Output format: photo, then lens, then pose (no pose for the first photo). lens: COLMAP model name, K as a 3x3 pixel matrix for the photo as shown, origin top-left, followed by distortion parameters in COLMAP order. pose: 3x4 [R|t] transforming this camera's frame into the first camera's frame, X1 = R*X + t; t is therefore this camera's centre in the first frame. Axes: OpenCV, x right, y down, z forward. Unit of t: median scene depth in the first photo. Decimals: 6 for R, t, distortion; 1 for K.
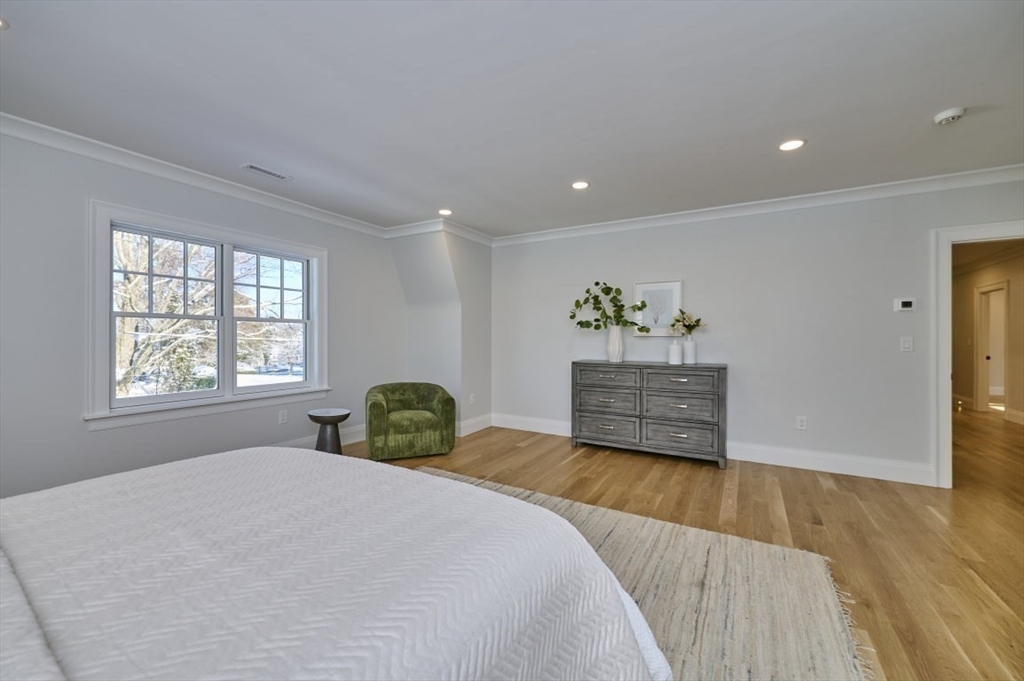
lens RADIAL K [[408.2, 0, 507.7], [0, 408.2, 339.4], [0, 0, 1]] dist [0.001012, -0.000521]
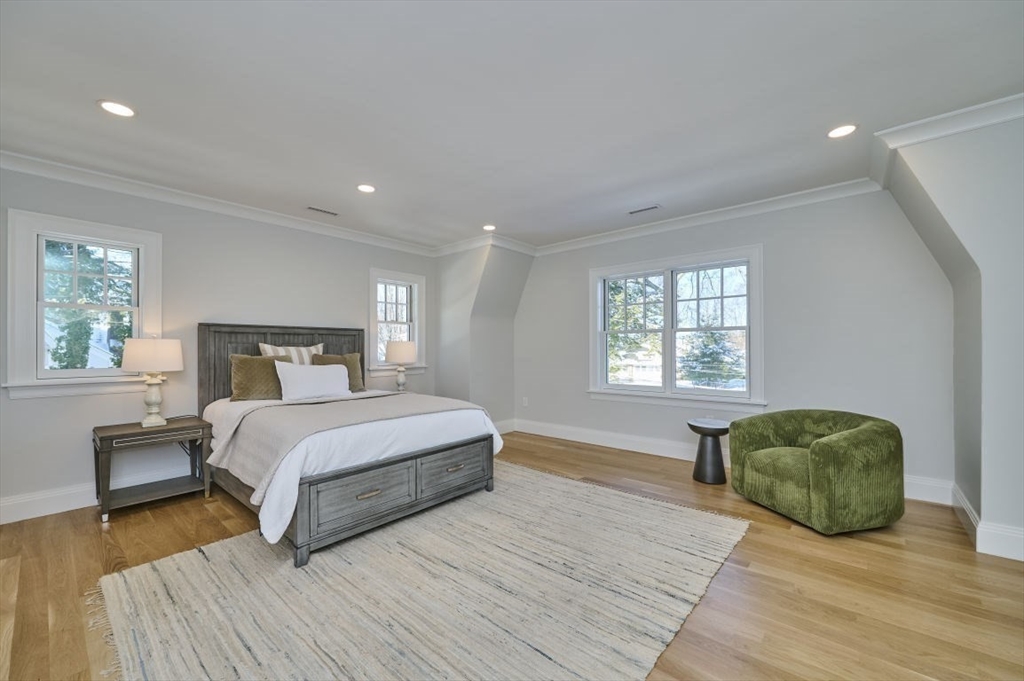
lens RADIAL K [[408.2, 0, 507.4], [0, 408.2, 346.5], [0, 0, 1]] dist [0.001012, -0.000521]
pose [[-0.178425, -0.002457, -0.983950, 0.606020], [0.003707, 0.999988, -0.003169, -0.000055], [0.983947, -0.004213, -0.178414, 0.727373]]
